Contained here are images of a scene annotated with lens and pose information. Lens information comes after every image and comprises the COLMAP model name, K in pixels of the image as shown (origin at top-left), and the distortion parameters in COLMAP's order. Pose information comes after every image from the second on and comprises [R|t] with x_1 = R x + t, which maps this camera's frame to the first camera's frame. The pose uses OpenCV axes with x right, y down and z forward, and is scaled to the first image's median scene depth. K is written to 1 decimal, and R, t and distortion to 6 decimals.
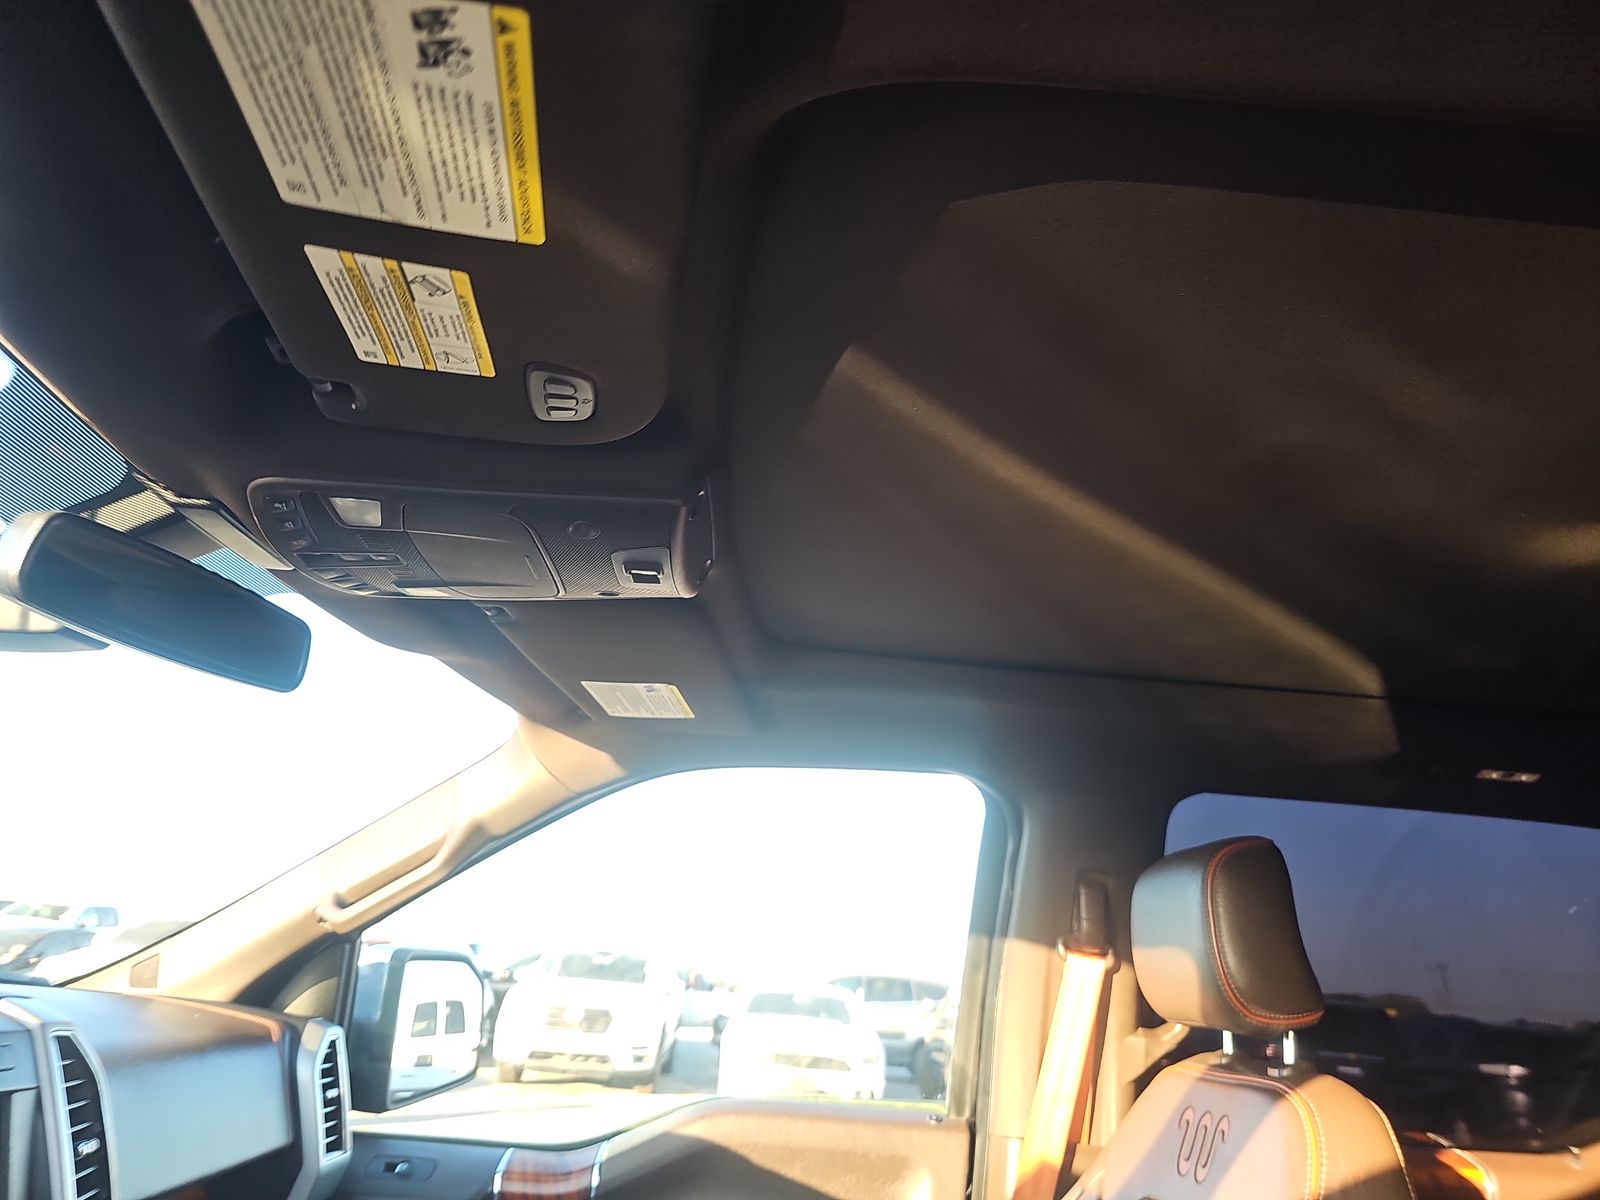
lens RADIAL K [[1088.9, 0, 791.4], [0, 1088.9, 608.3], [0, 0, 1]] dist [0.049706, -0.041792]
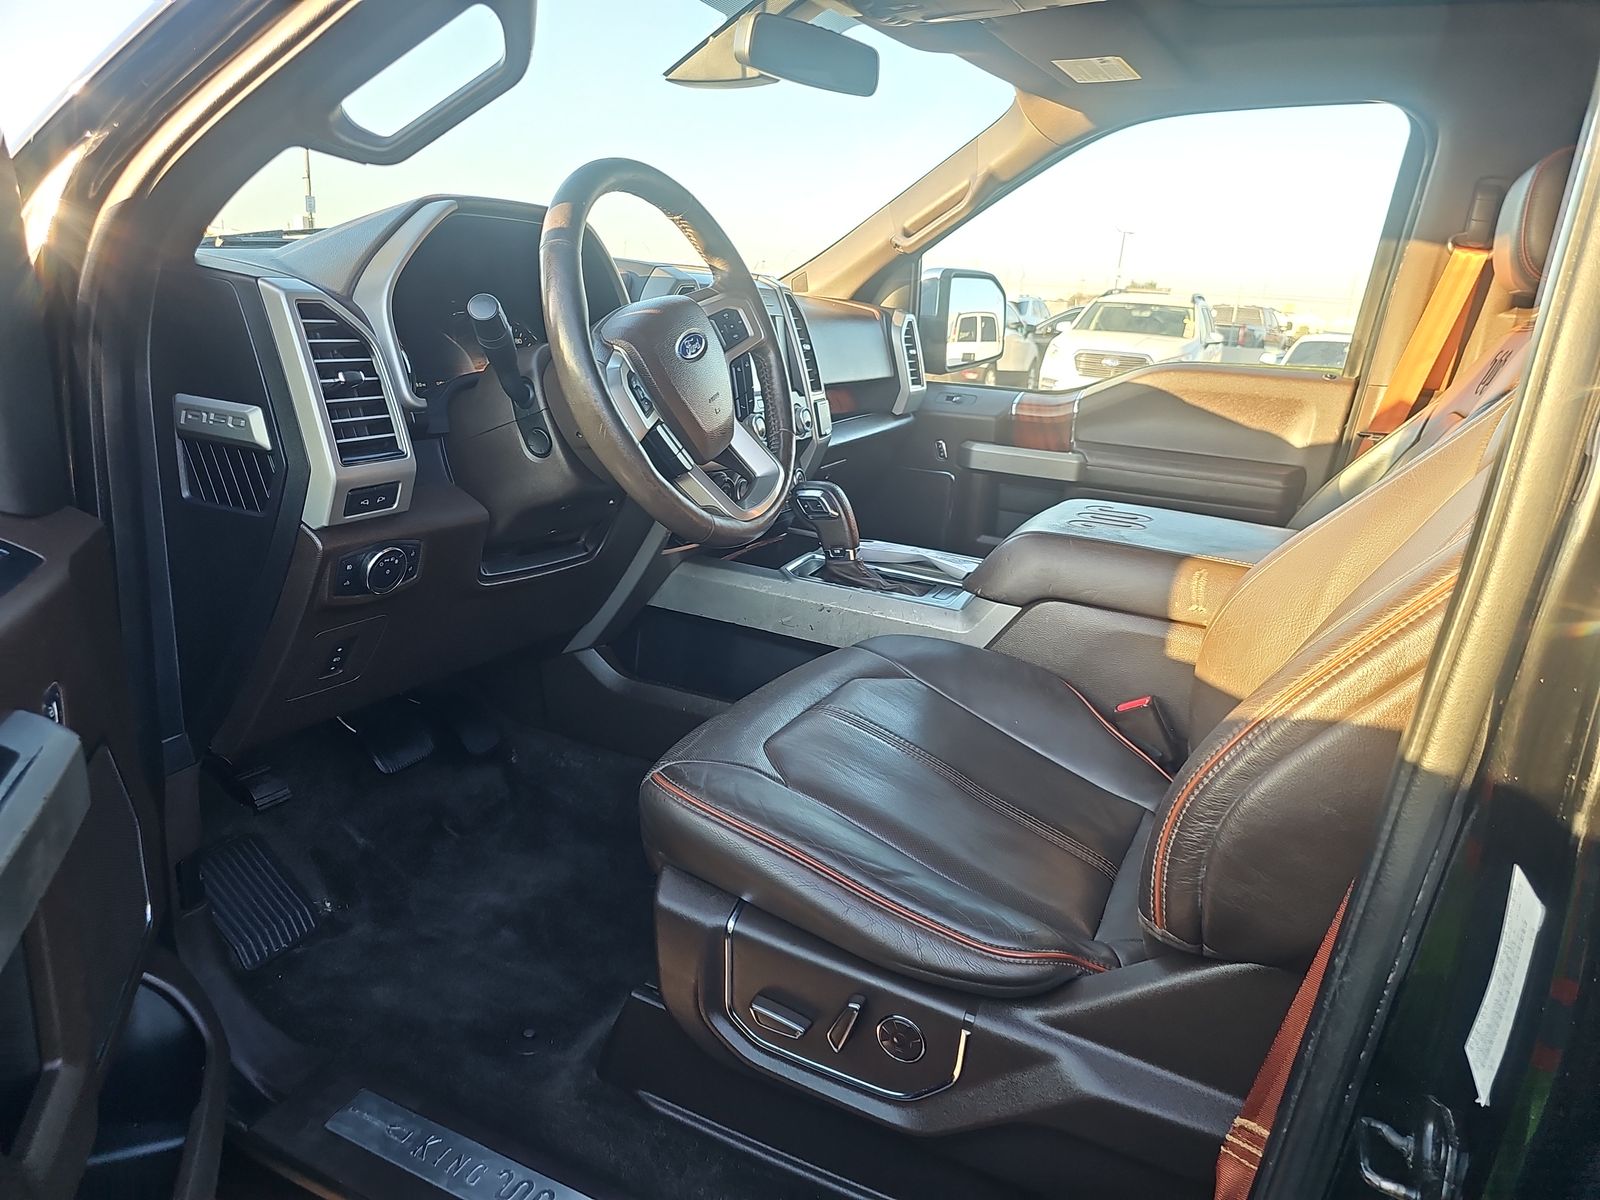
lens RADIAL K [[1088.9, 0, 781.8], [0, 1088.9, 605.6], [0, 0, 1]] dist [0.049706, -0.041792]
pose [[0.887796, 0.109963, -0.446908, 0.177221], [0.145874, 0.853740, 0.499849, -0.079544], [0.436508, -0.508956, 0.741906, -0.478278]]
